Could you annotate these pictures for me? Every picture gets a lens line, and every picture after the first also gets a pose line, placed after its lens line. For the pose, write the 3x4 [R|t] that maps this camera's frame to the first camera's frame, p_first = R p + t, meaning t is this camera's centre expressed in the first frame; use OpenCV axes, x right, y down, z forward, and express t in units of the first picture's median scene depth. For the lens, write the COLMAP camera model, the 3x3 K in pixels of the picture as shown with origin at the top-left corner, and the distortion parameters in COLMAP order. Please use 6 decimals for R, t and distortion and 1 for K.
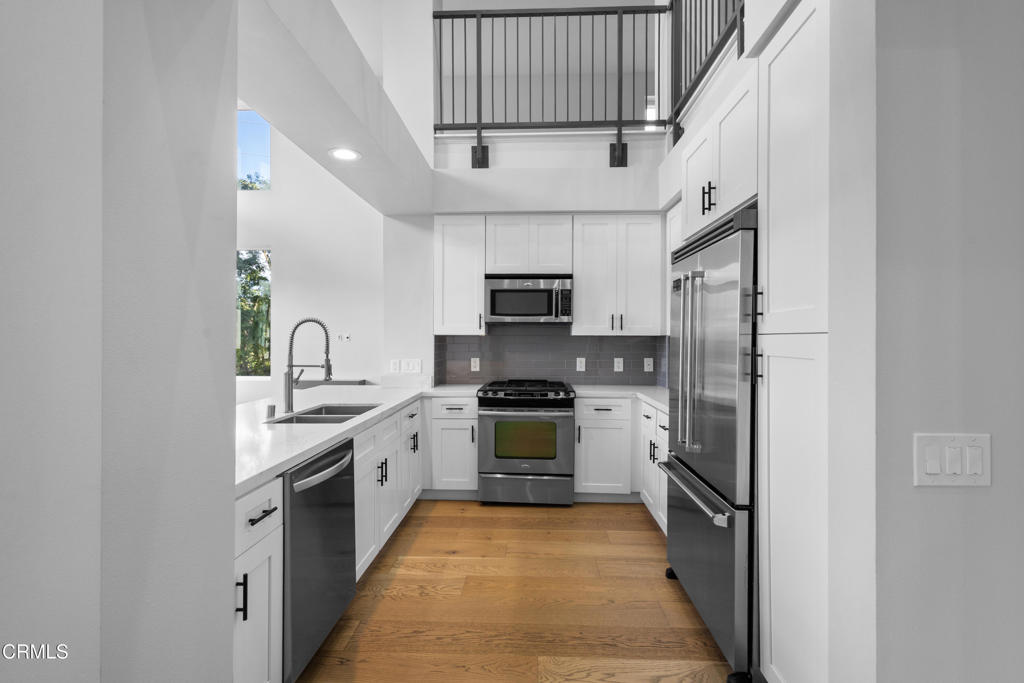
lens RADIAL K [[473.4, 0, 513.0], [0, 473.4, 339.9], [0, 0, 1]] dist [0.004752, 0.000009]
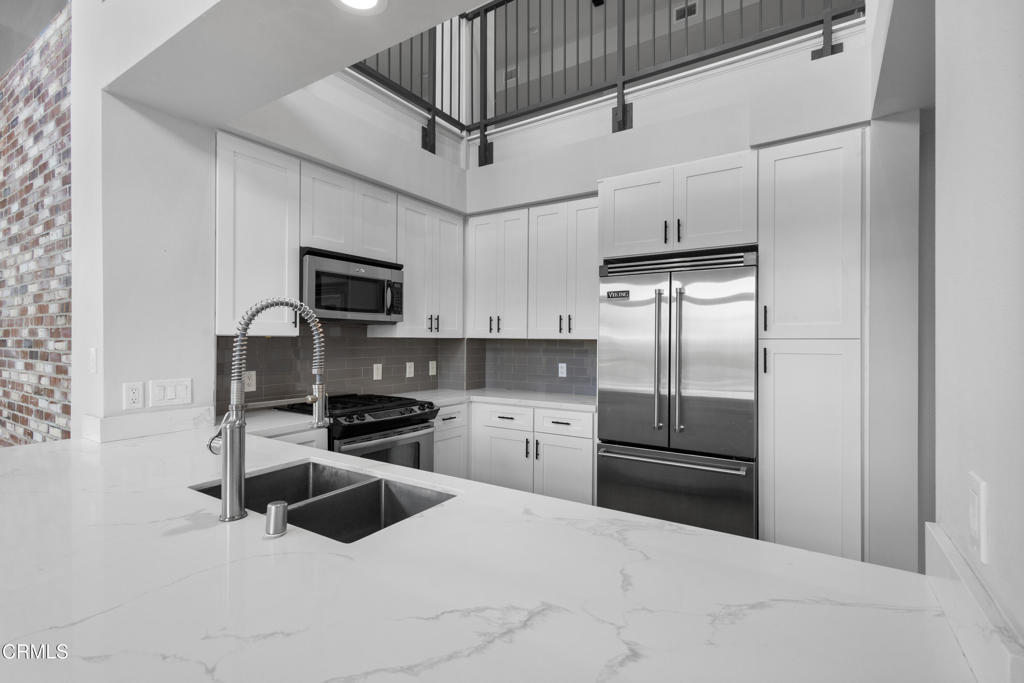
lens RADIAL K [[473.4, 0, 513.4], [0, 473.4, 340.5], [0, 0, 1]] dist [0.004752, 0.000009]
pose [[0.507548, -0.000034, 0.861623, -0.495215], [0.002714, 0.999995, -0.001559, -0.002307], [-0.861619, 0.003130, 0.507546, 0.395475]]
